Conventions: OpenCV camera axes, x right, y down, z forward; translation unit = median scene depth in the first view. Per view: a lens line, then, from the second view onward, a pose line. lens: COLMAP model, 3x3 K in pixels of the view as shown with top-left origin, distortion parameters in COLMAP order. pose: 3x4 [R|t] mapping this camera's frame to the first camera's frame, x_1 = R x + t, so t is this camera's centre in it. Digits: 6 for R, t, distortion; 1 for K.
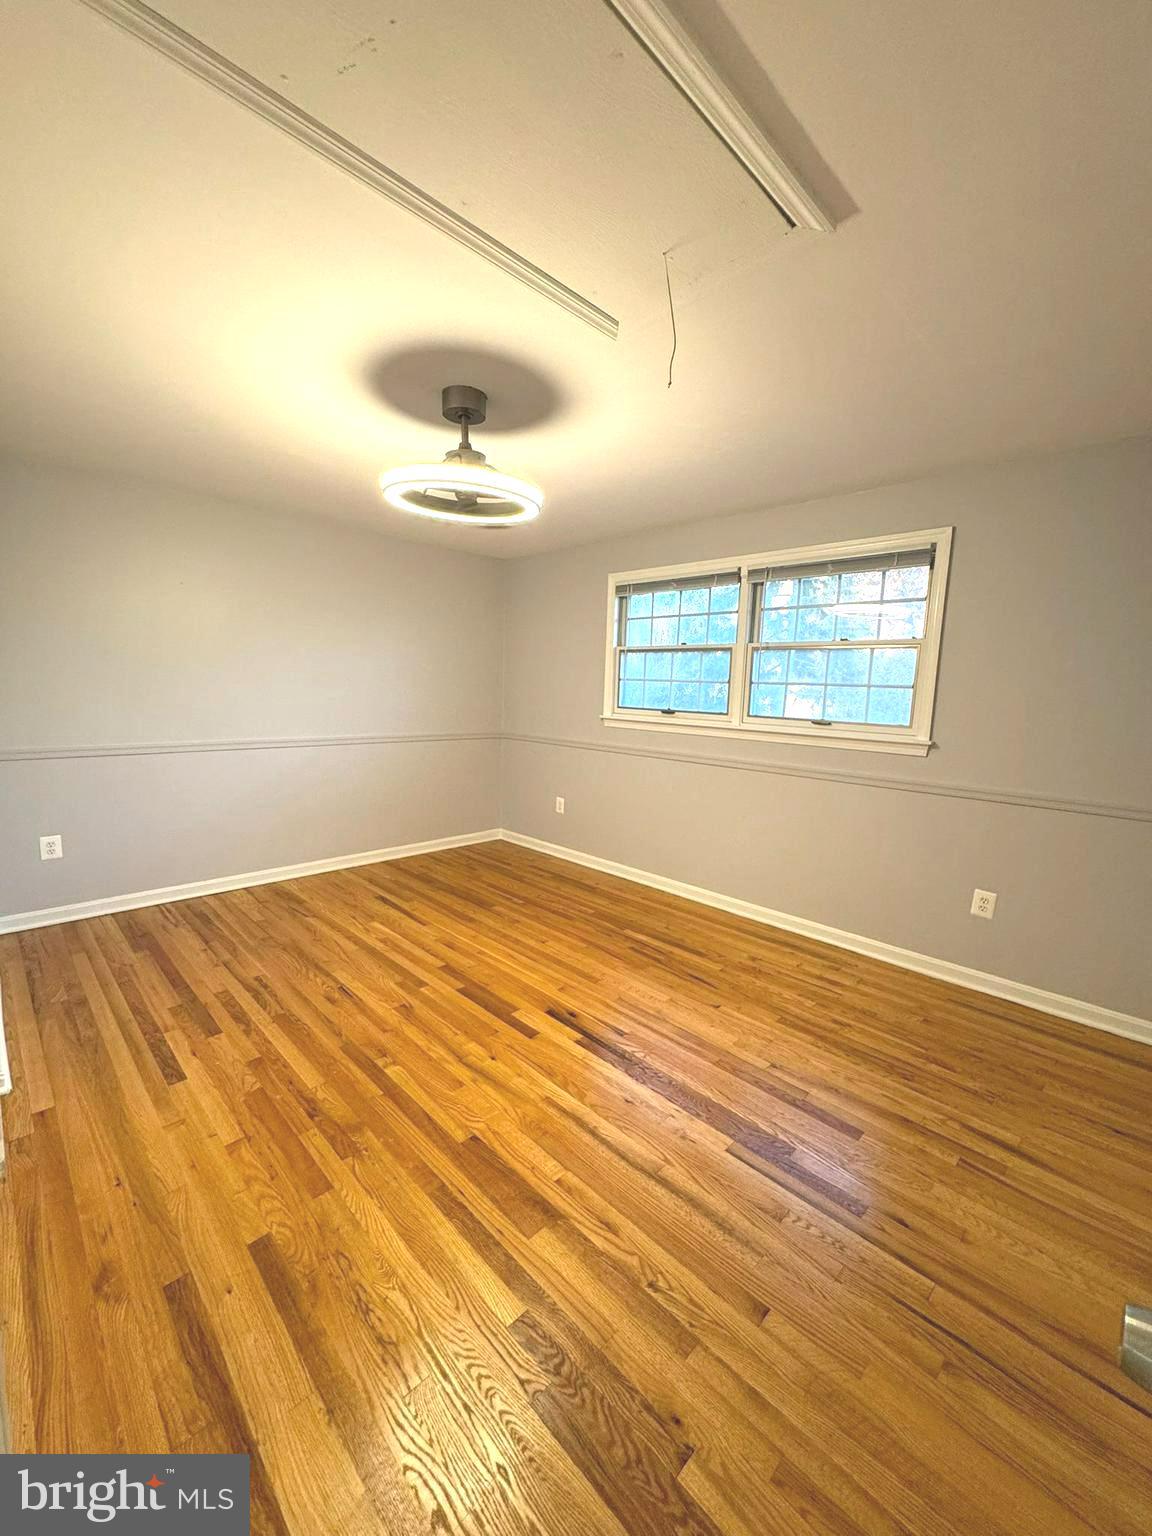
lens RADIAL K [[612.6, 0, 573.8], [0, 612.6, 767.2], [0, 0, 1]] dist [0.002168, 0.000757]
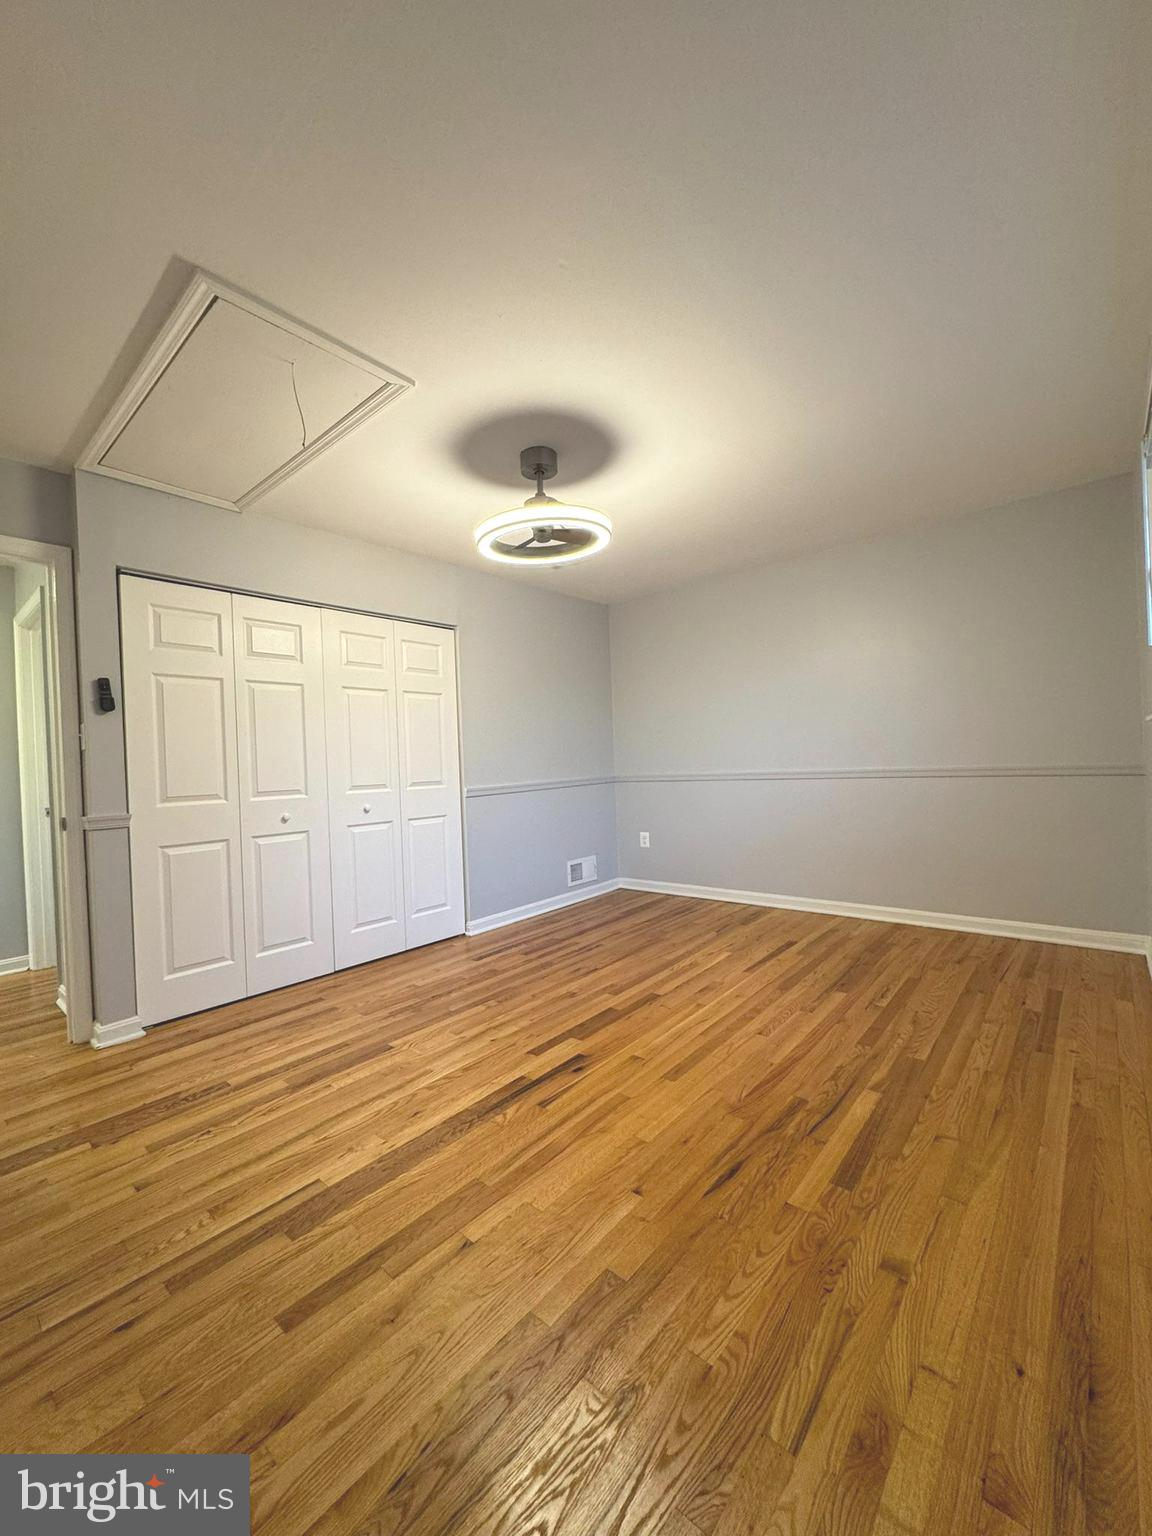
lens RADIAL K [[612.6, 0, 570.2], [0, 612.6, 764.4], [0, 0, 1]] dist [0.002168, 0.000757]
pose [[0.069290, -0.029400, -0.997163, 0.812002], [-0.083615, 0.995877, -0.035172, 0.017310], [0.994086, 0.085815, 0.066546, 0.861935]]
